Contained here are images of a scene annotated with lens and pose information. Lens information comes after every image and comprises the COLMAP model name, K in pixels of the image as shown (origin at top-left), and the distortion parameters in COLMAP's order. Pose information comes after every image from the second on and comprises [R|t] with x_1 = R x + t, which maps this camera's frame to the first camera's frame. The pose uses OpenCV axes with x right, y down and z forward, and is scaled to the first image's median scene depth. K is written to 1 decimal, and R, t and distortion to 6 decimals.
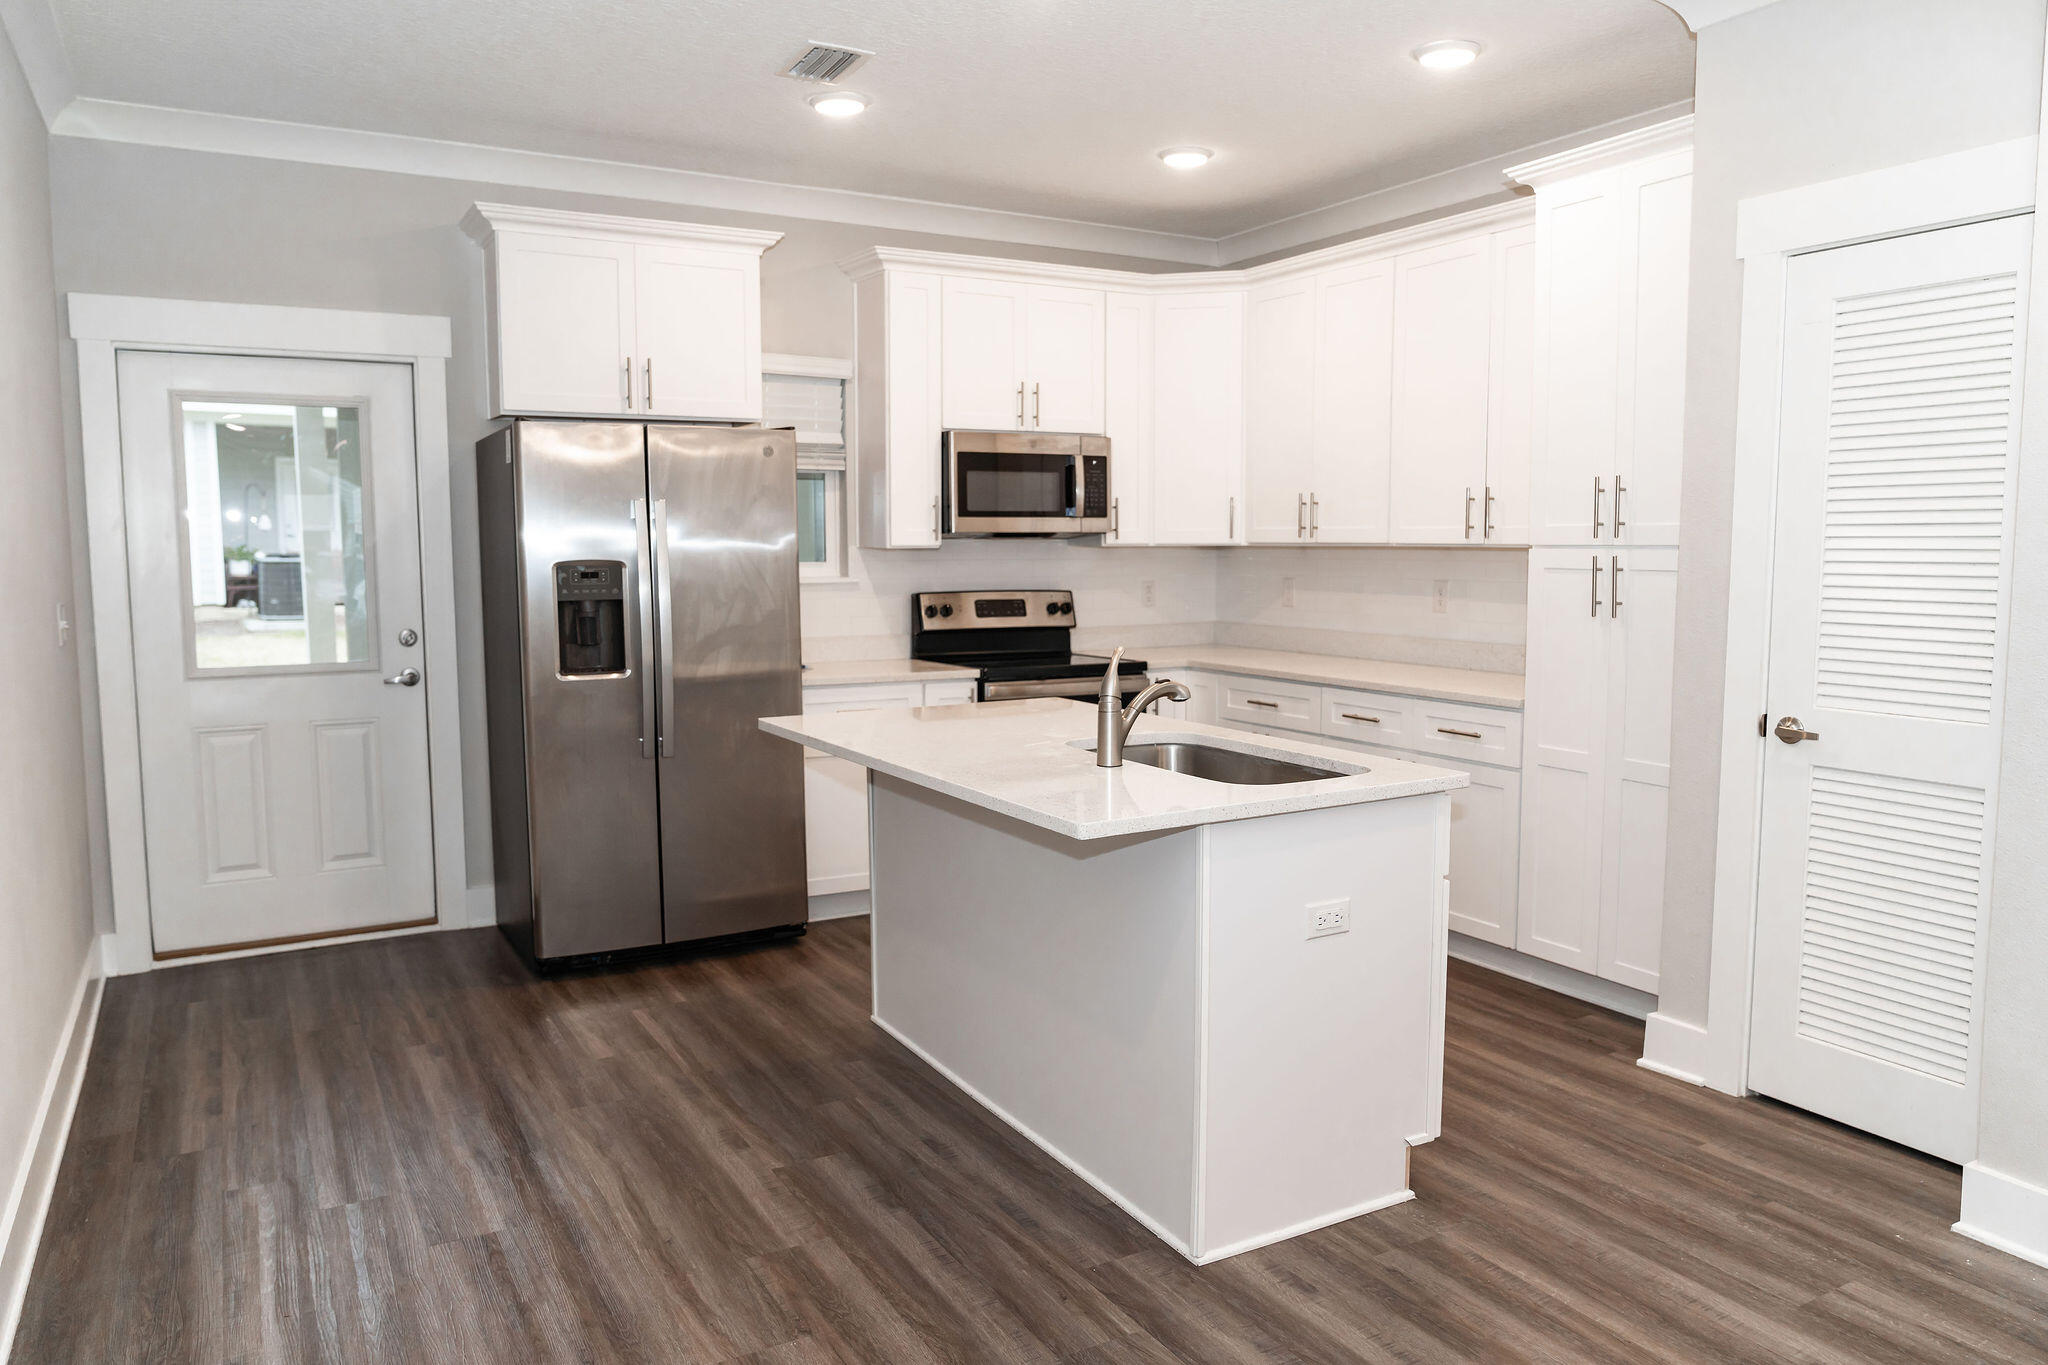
lens RADIAL K [[1346.1, 0, 976.6], [0, 1346.1, 664.2], [0, 0, 1]] dist [-0.001393, -0.000121]
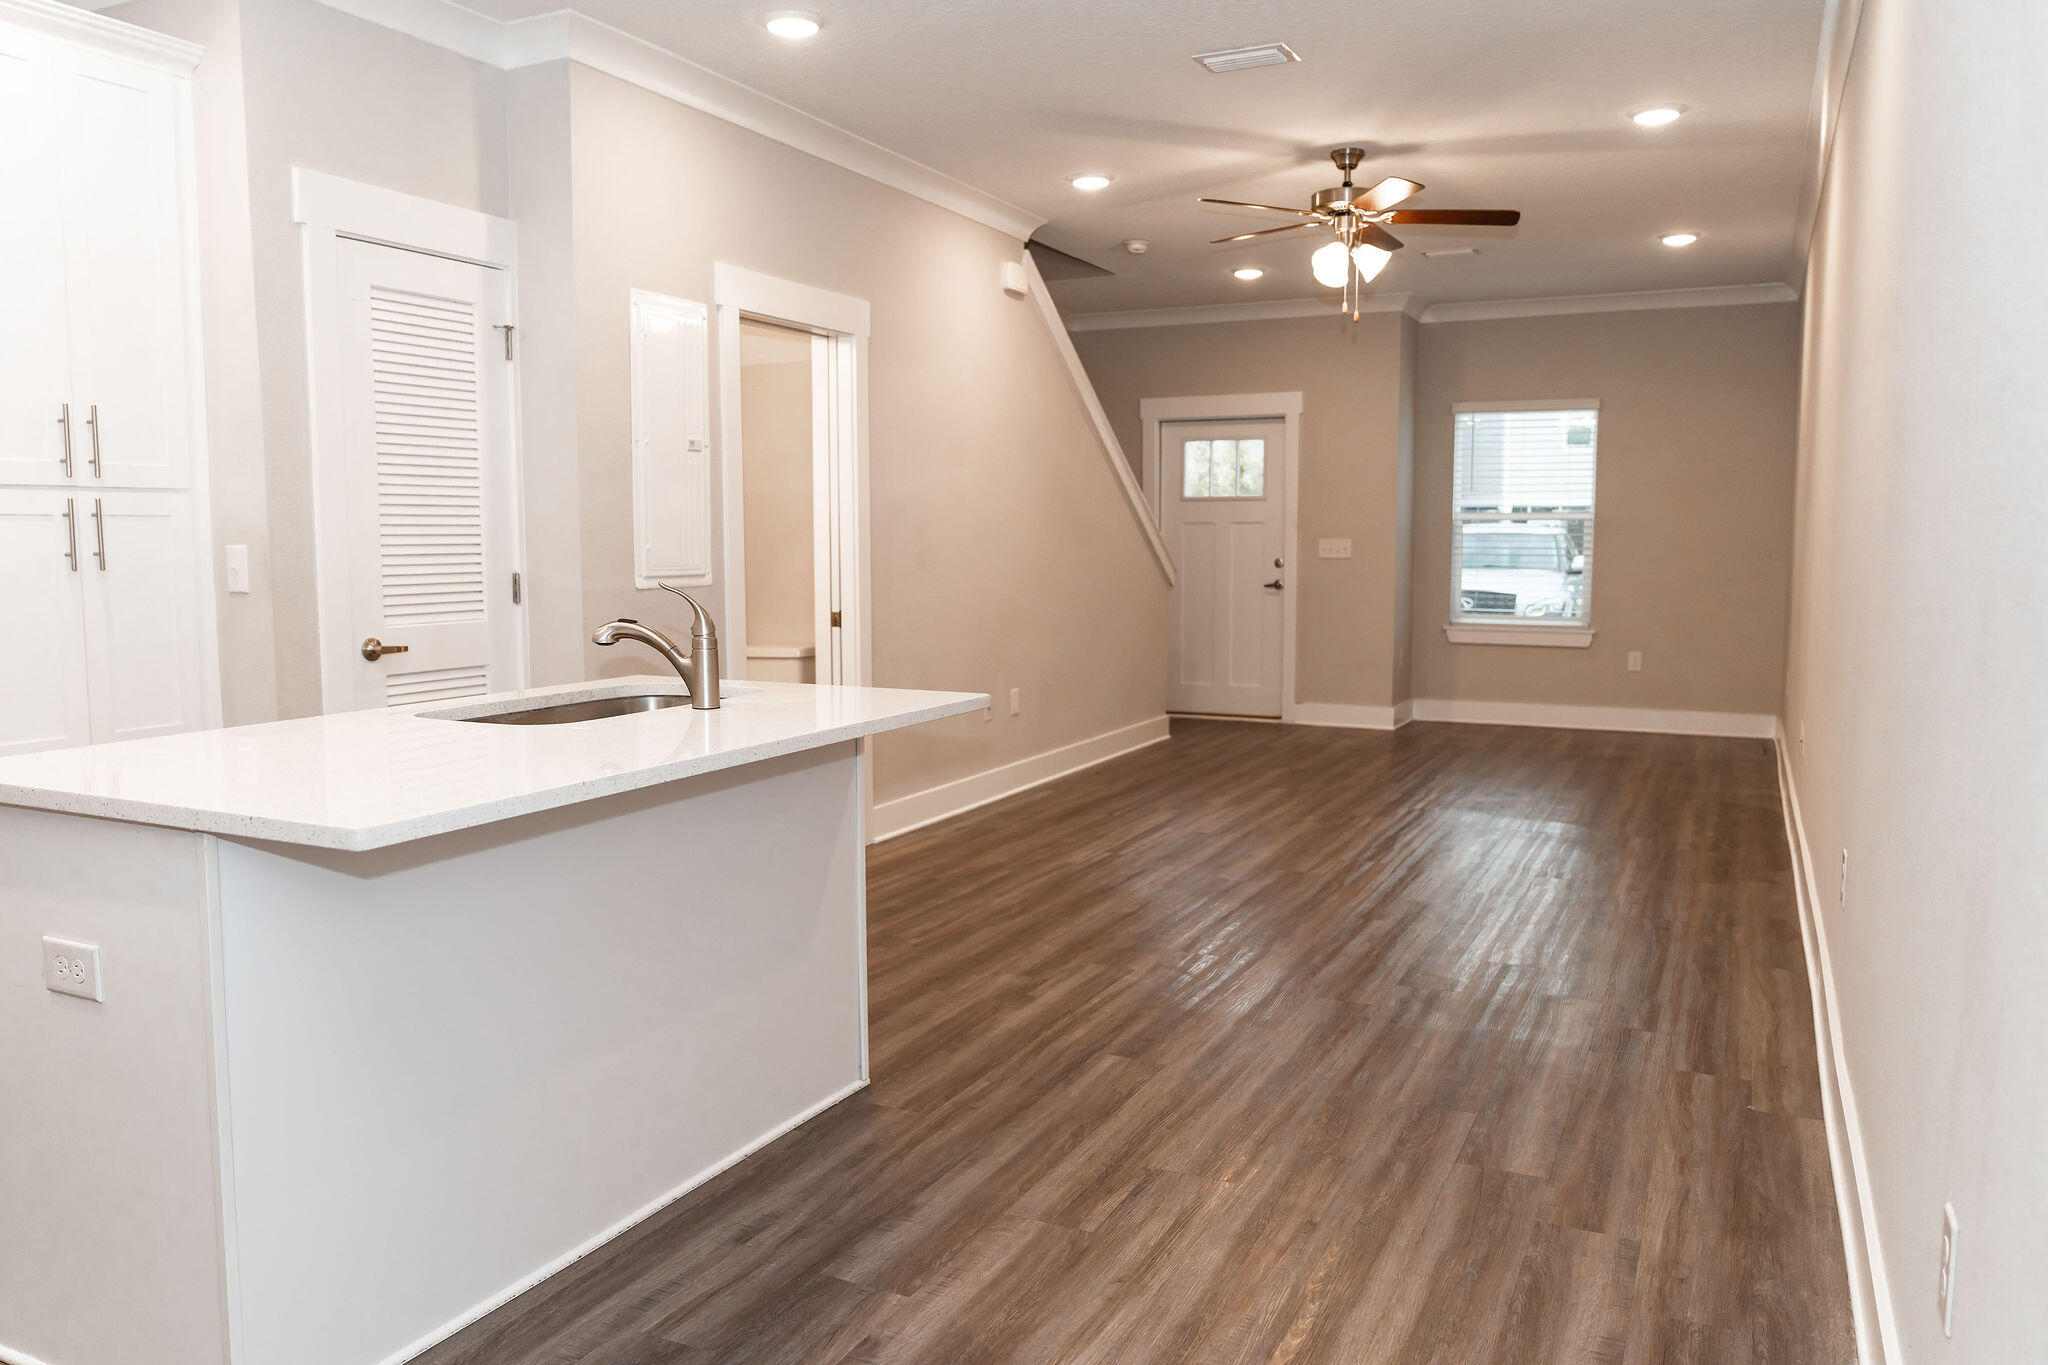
lens RADIAL K [[1446.5, 0, 1024.0], [0, 1446.5, 682.5], [0, 0, 1]] dist [-0.027900, 0.002832]
pose [[-0.558954, -0.080379, 0.825294, -0.513617], [0.078542, 0.985684, 0.149194, -0.044605], [-0.825471, 0.148213, -0.544639, 0.838736]]
